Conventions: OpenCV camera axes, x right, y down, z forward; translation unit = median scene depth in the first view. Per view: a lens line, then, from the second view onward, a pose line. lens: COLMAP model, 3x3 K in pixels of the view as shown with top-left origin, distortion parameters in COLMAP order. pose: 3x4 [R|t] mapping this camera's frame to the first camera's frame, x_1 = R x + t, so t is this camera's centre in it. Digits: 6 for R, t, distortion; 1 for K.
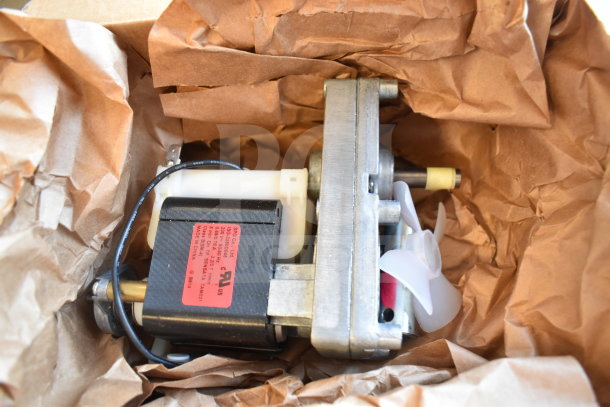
lens RADIAL K [[486.6, 0, 305.0], [0, 486.6, 203.5], [0, 0, 1]] dist [-0.091404, 0.009397]
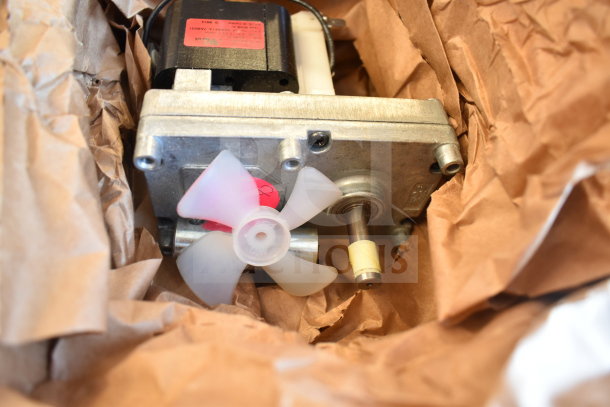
lens RADIAL K [[486.6, 0, 305.0], [0, 486.6, 203.5], [0, 0, 1]] dist [-0.091404, 0.009397]
pose [[0.127565, 0.850678, -0.509974, 0.671416], [-0.951236, 0.250529, 0.179961, -0.141910], [0.280852, 0.462149, 0.841154, 0.297442]]
